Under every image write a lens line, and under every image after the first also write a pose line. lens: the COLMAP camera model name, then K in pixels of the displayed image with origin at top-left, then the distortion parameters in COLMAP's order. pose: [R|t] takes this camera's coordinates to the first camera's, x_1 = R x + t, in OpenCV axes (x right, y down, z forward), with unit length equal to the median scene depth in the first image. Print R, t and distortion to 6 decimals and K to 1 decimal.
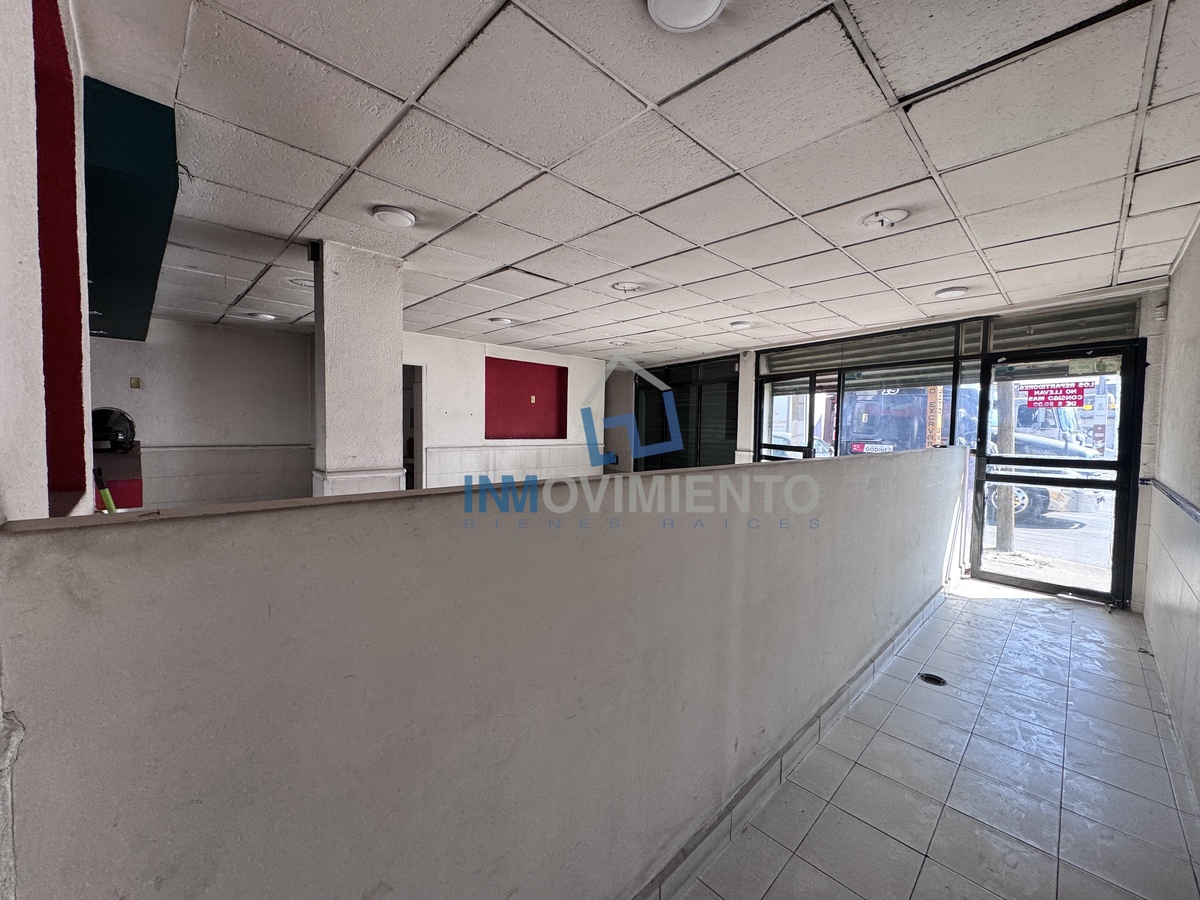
lens RADIAL K [[479.9, 0, 600.0], [0, 479.9, 450.0], [0, 0, 1]] dist [-0.000419, -0.000057]
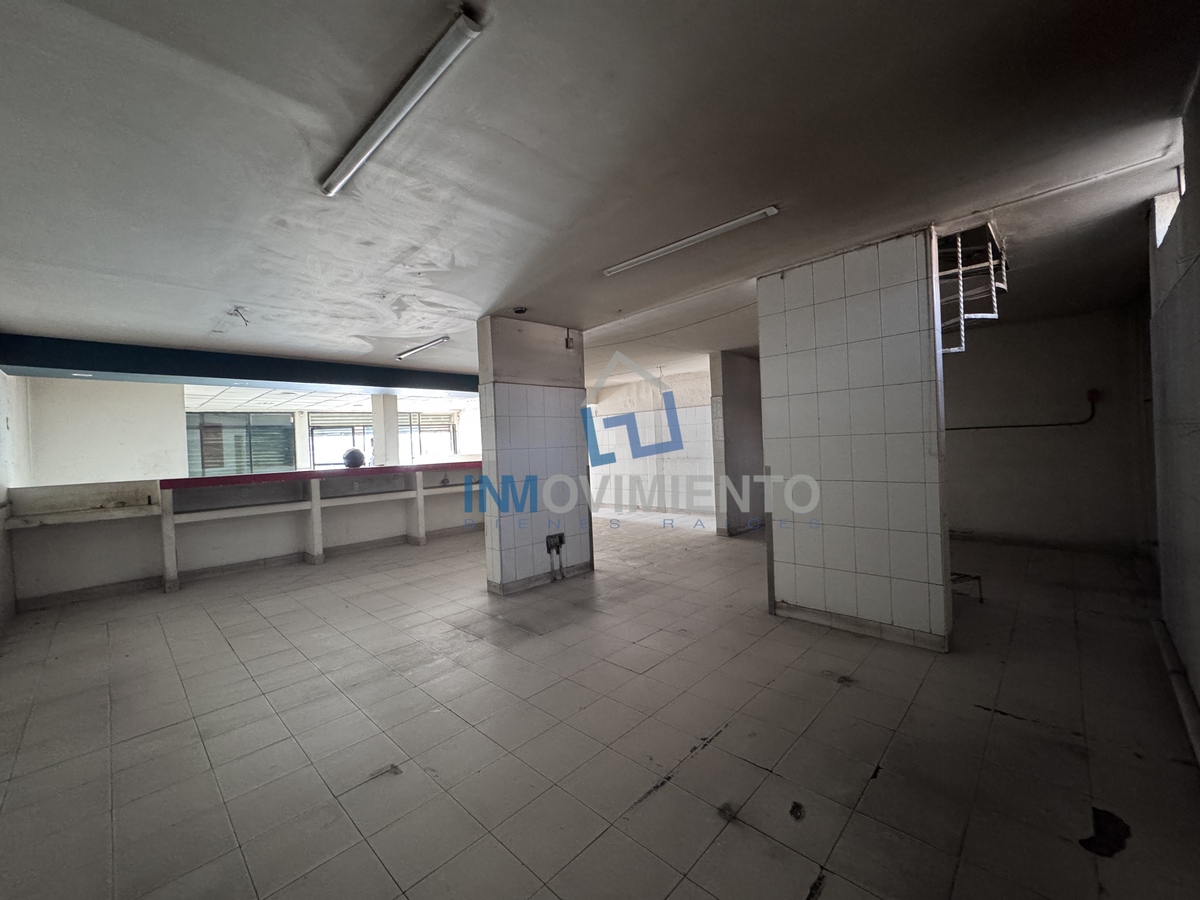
lens RADIAL K [[479.9, 0, 600.0], [0, 479.9, 450.0], [0, 0, 1]] dist [-0.000419, -0.000057]
pose [[-0.024123, -0.025031, 0.999396, -1.780258], [0.095715, 0.995036, 0.027232, -0.004099], [-0.995116, 0.096314, -0.021607, -0.066897]]
